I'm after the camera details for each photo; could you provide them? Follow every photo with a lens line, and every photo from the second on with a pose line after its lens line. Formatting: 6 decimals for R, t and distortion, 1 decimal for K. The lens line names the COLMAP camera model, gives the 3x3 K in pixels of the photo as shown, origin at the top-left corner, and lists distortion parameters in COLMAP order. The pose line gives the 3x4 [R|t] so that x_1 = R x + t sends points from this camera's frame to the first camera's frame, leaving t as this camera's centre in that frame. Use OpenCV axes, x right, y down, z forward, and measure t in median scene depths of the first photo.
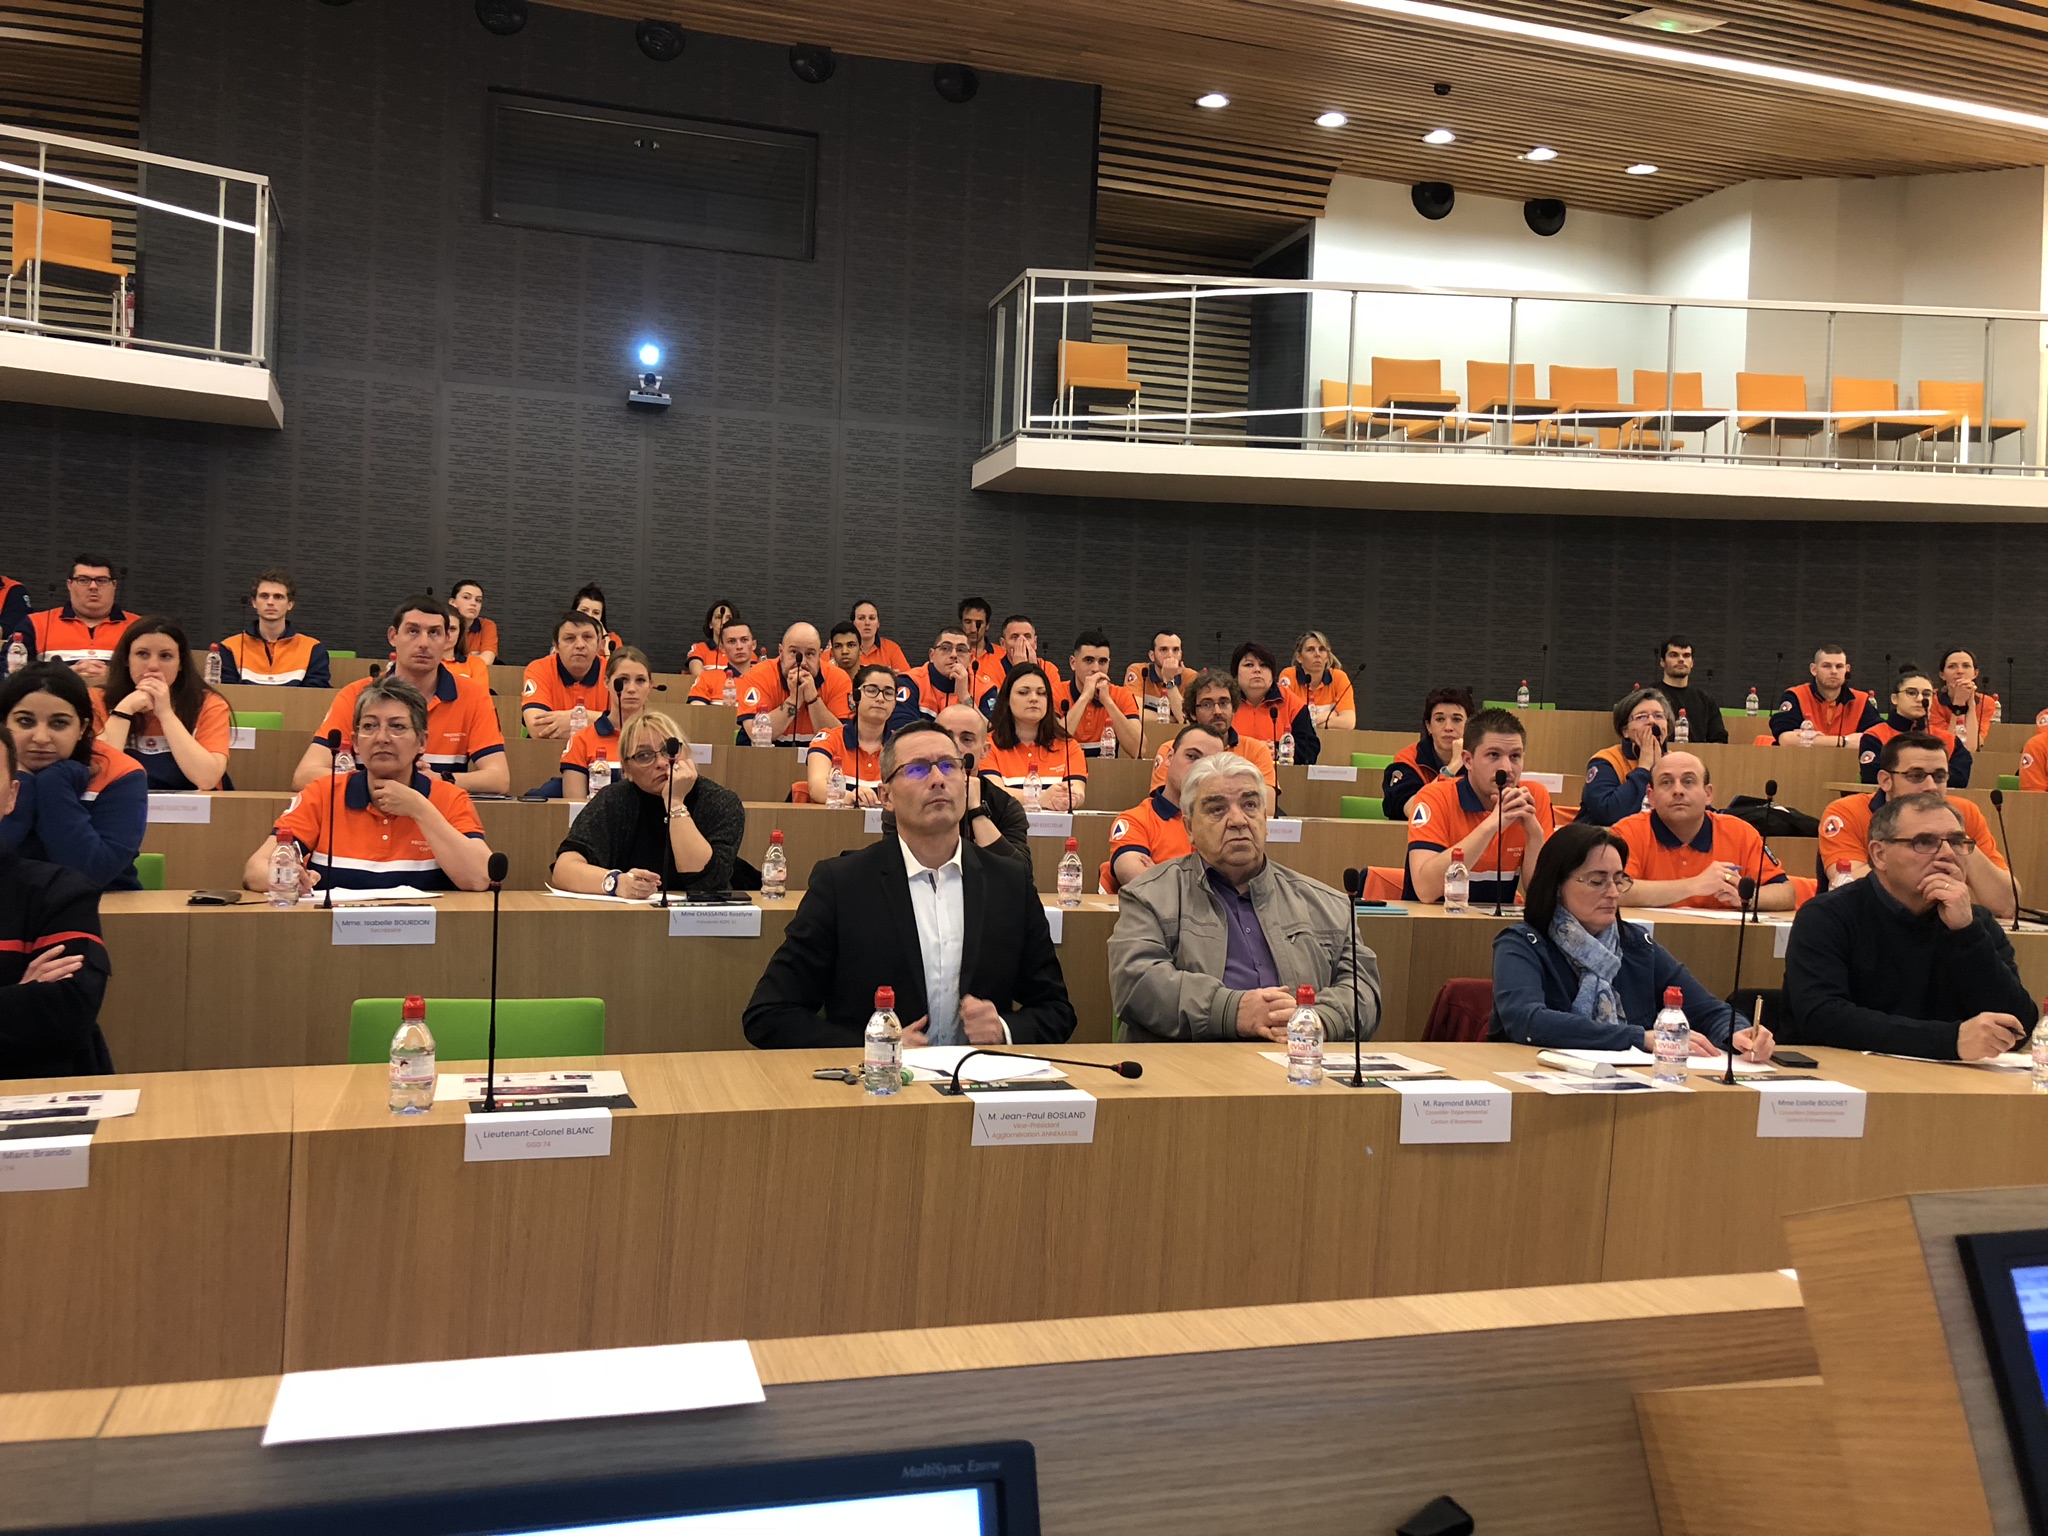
lens RADIAL K [[1654.5, 0, 1022.3], [0, 1654.5, 754.5], [0, 0, 1]] dist [0.036134, -0.057607]
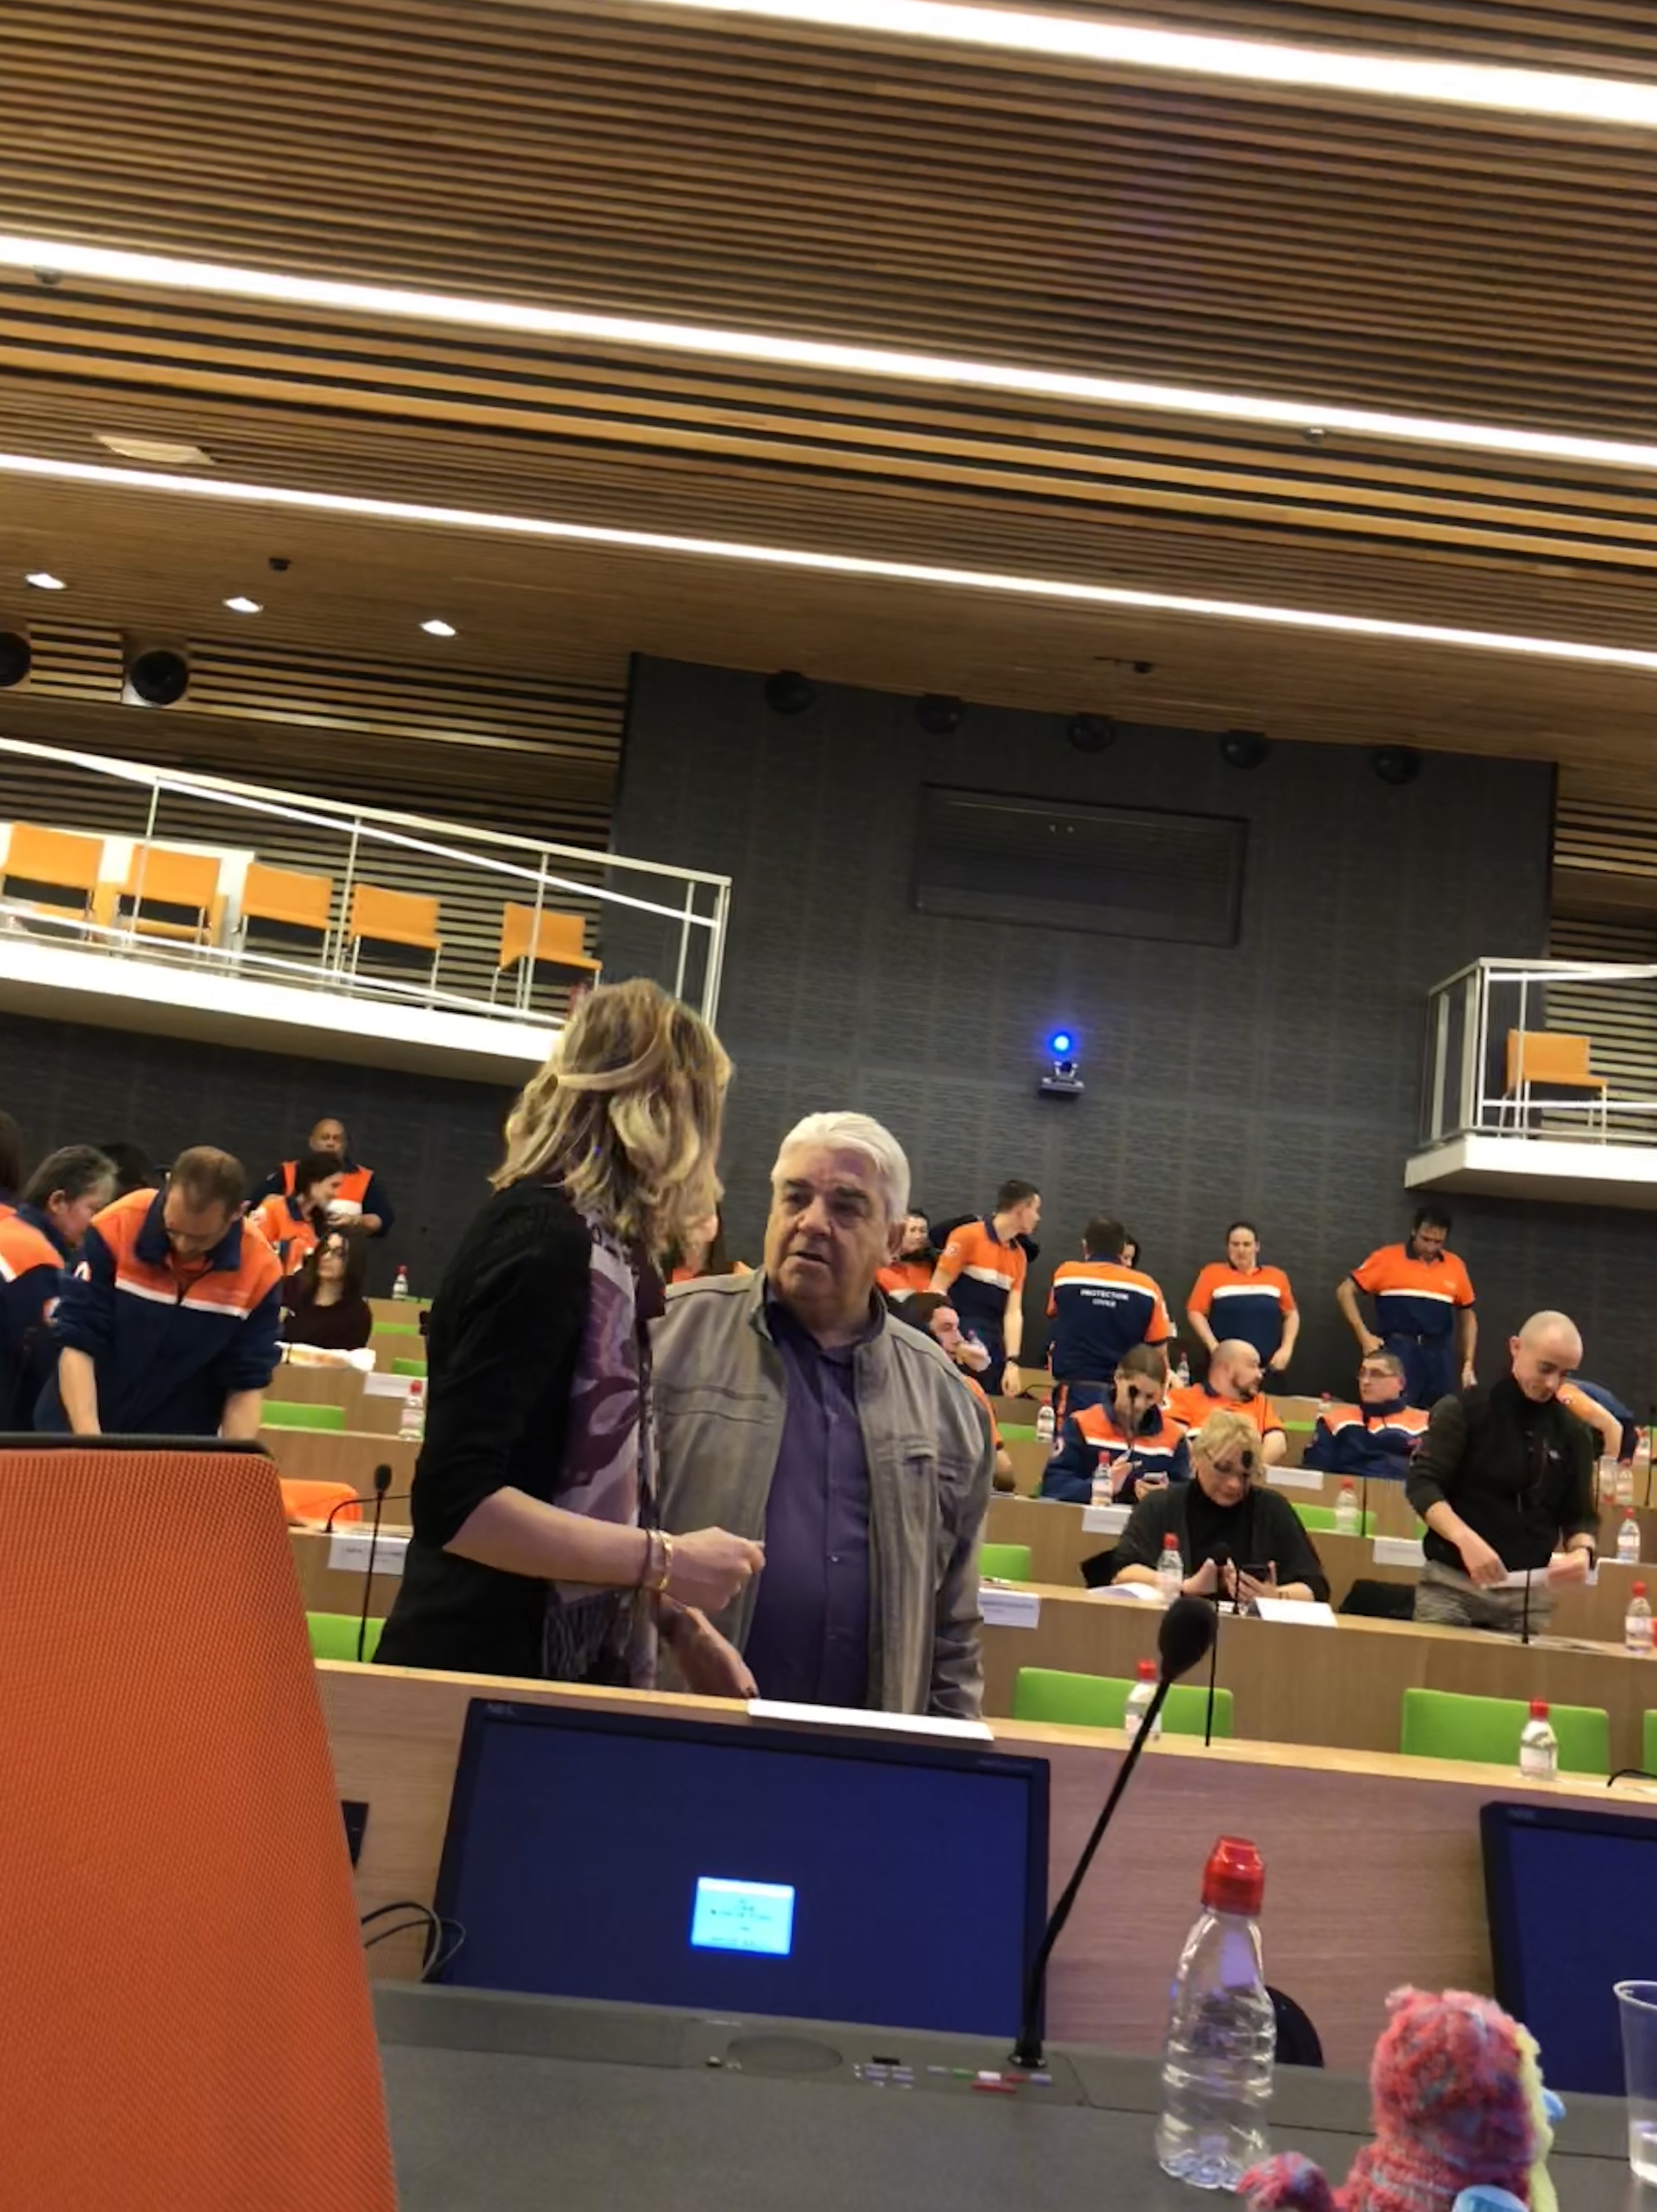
lens RADIAL K [[2023.6, 0, 836.1], [0, 2023.6, 1097.2], [0, 0, 1]] dist [0.036810, -0.011831]
pose [[0.970796, 0.020666, -0.239016, -0.078082], [-0.064847, 0.981801, -0.178496, 0.010261], [0.230978, 0.188783, 0.954469, -0.159051]]
